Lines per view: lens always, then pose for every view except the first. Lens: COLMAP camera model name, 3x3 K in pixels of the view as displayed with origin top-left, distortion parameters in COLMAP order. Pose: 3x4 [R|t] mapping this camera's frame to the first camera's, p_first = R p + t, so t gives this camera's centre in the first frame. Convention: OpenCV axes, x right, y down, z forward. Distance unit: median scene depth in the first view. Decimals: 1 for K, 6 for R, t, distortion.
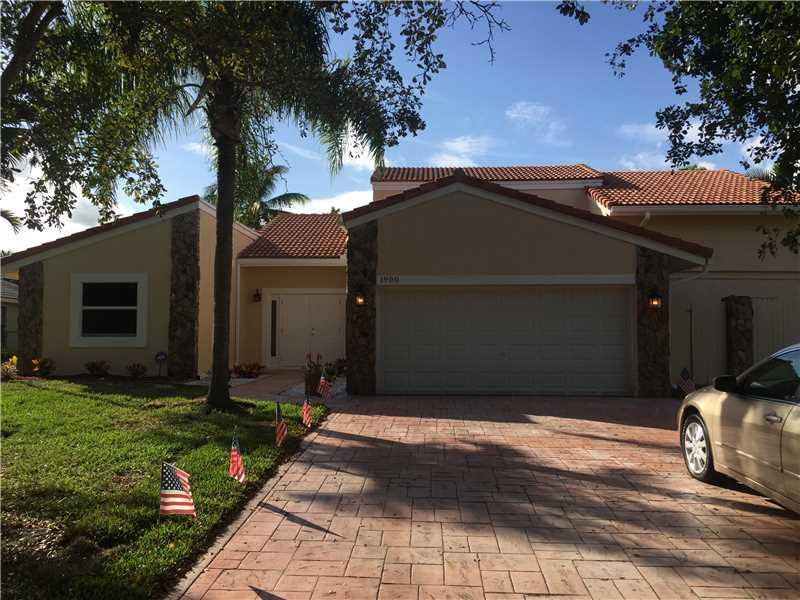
lens RADIAL K [[677.4, 0, 400.0], [0, 677.4, 300.0], [0, 0, 1]] dist [0.034909, -0.013106]
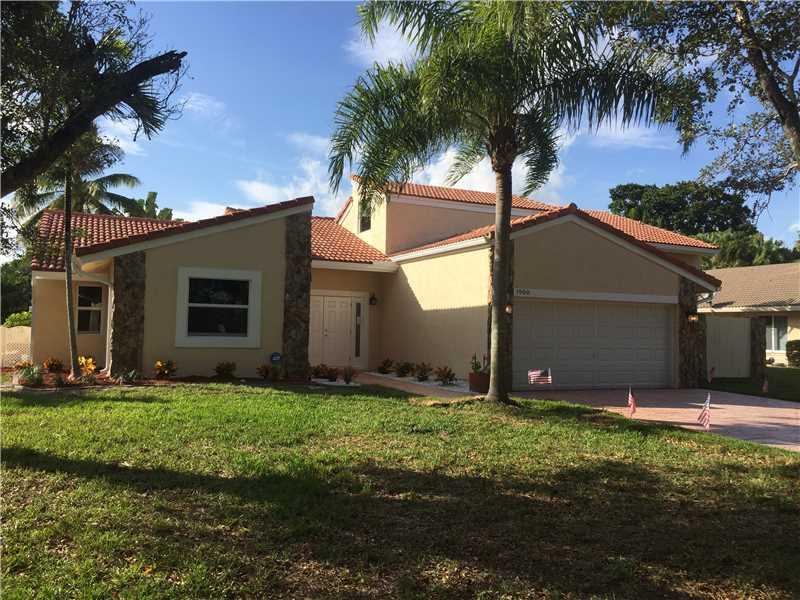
lens RADIAL K [[677.4, 0, 400.0], [0, 677.4, 300.0], [0, 0, 1]] dist [0.034909, -0.013106]
pose [[0.889321, 0.038480, 0.455661, -0.634592], [-0.040617, 0.999162, -0.005105, -0.001769], [-0.455475, -0.013967, 0.890139, 0.050636]]
